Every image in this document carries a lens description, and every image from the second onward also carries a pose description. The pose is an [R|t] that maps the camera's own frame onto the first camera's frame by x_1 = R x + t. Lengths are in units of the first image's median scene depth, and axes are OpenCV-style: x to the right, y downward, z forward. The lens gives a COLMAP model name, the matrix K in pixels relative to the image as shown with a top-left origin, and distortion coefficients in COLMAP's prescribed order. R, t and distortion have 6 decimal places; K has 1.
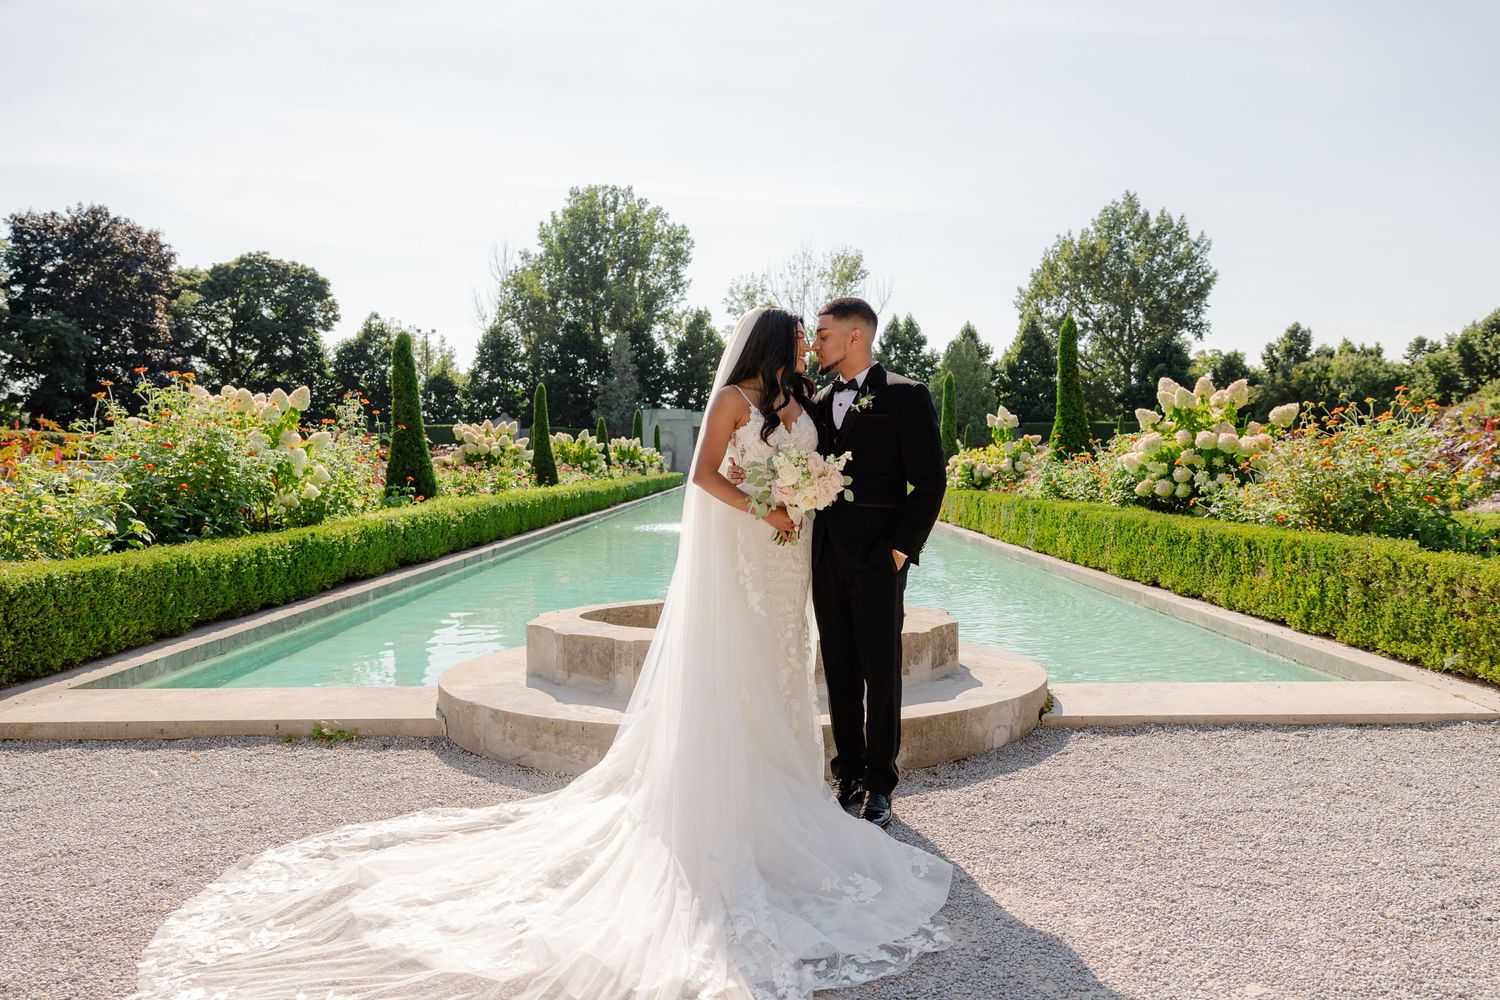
lens RADIAL K [[1079.7, 0, 794.7], [0, 1079.7, 505.7], [0, 0, 1]] dist [0.003437, 0.001493]
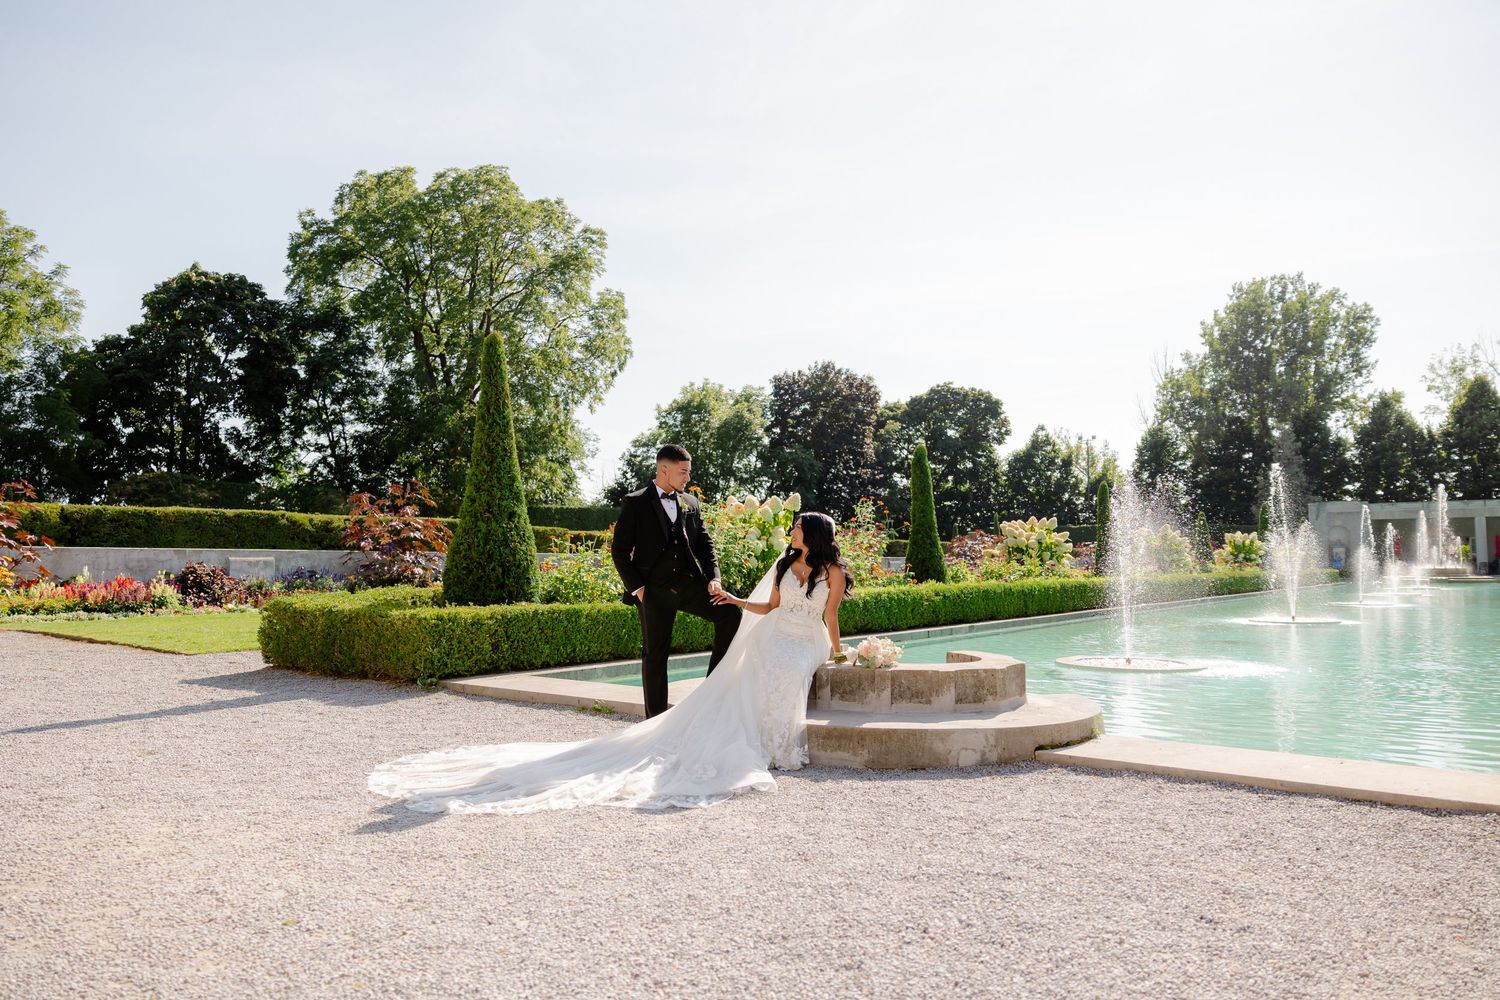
lens RADIAL K [[1079.7, 0, 794.7], [0, 1079.7, 505.7], [0, 0, 1]] dist [0.003437, 0.001493]
pose [[0.778195, -0.034425, -0.627078, 0.107510], [-0.025116, 0.995992, -0.085847, 0.005501], [0.627520, 0.082555, 0.774211, -0.010995]]
